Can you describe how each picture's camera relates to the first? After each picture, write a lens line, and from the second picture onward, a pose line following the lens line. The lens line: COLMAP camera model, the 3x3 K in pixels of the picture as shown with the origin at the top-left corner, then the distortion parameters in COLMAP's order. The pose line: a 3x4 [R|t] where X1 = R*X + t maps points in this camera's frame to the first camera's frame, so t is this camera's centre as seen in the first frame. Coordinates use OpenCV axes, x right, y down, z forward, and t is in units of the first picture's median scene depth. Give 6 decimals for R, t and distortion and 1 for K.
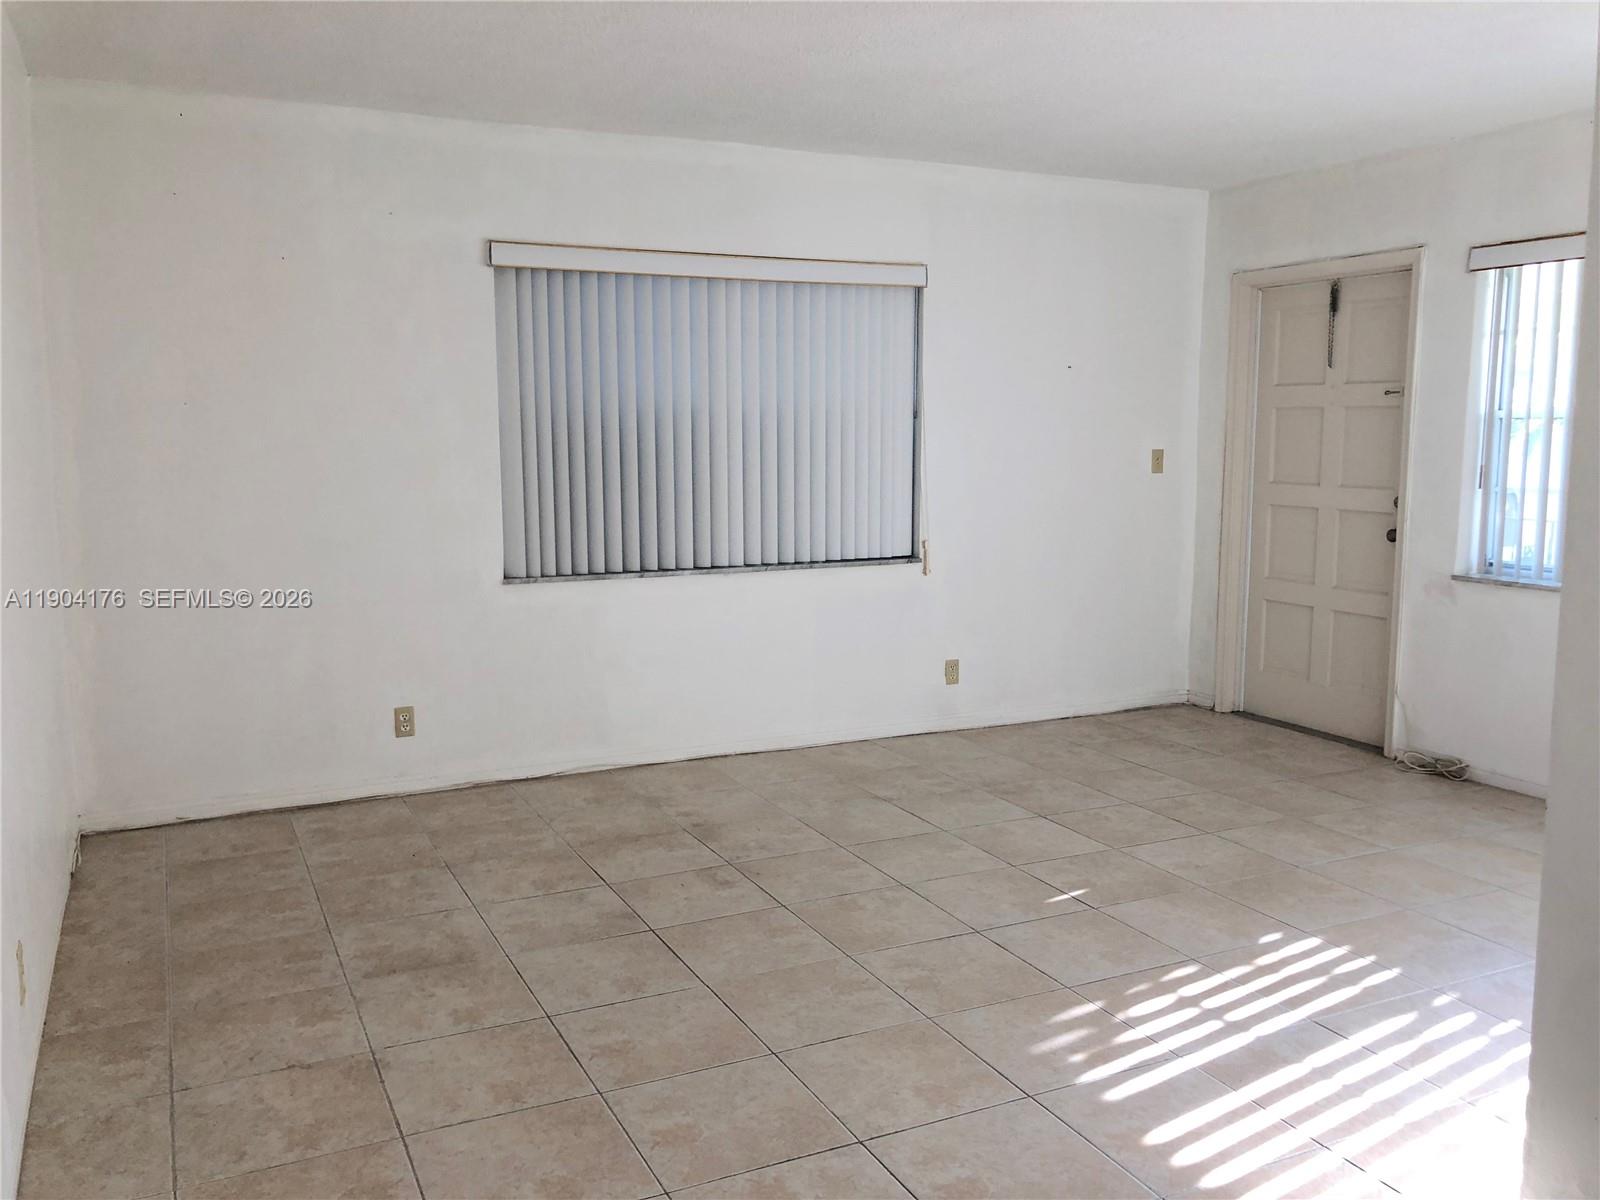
lens RADIAL K [[1307.5, 0, 806.3], [0, 1307.5, 609.2], [0, 0, 1]] dist [0.013560, -0.016807]
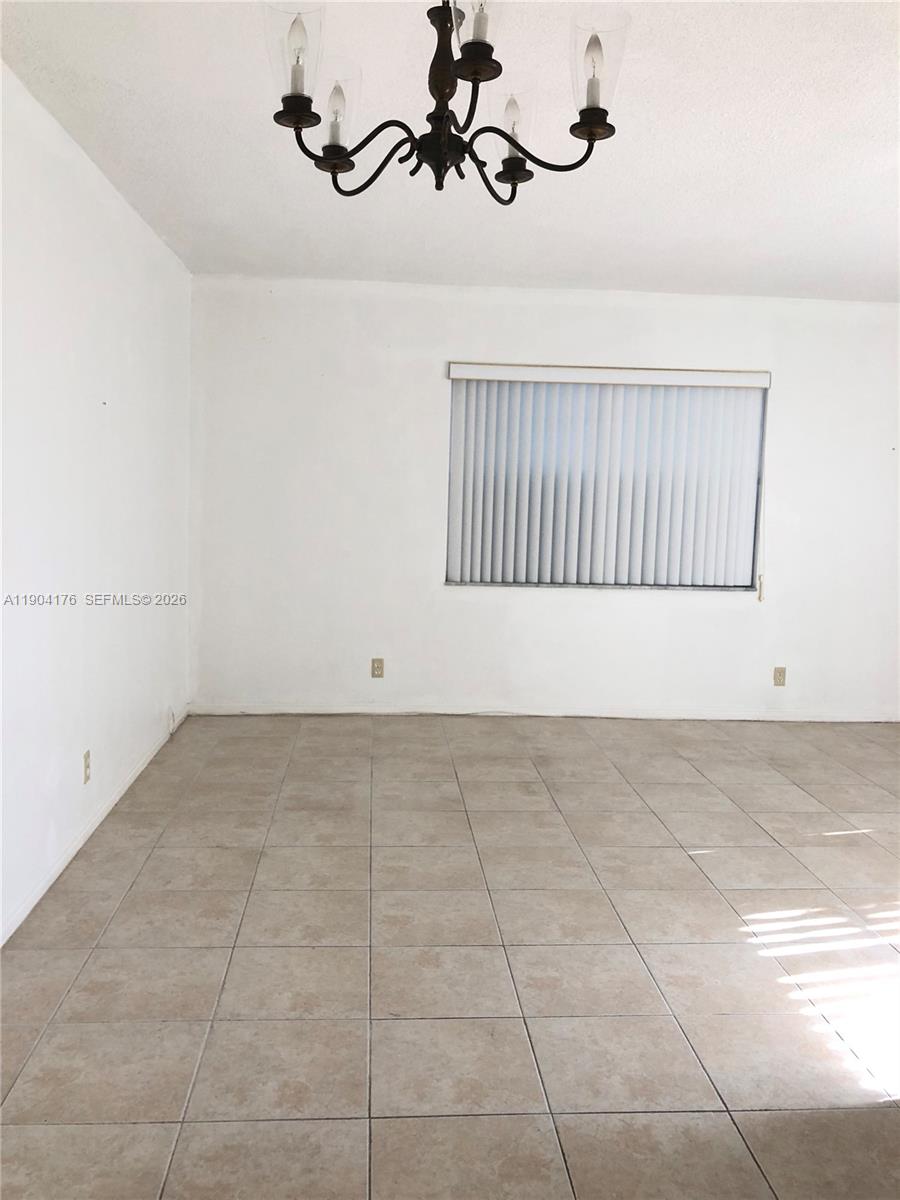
lens RADIAL K [[975.2, 0, 446.4], [0, 975.2, 579.4], [0, 0, 1]] dist [0.170109, -0.606181]
pose [[0.929127, 0.063328, -0.364298, 0.204306], [-0.079812, 0.996348, -0.030358, 0.009904], [0.361045, 0.057282, 0.930787, -0.070259]]
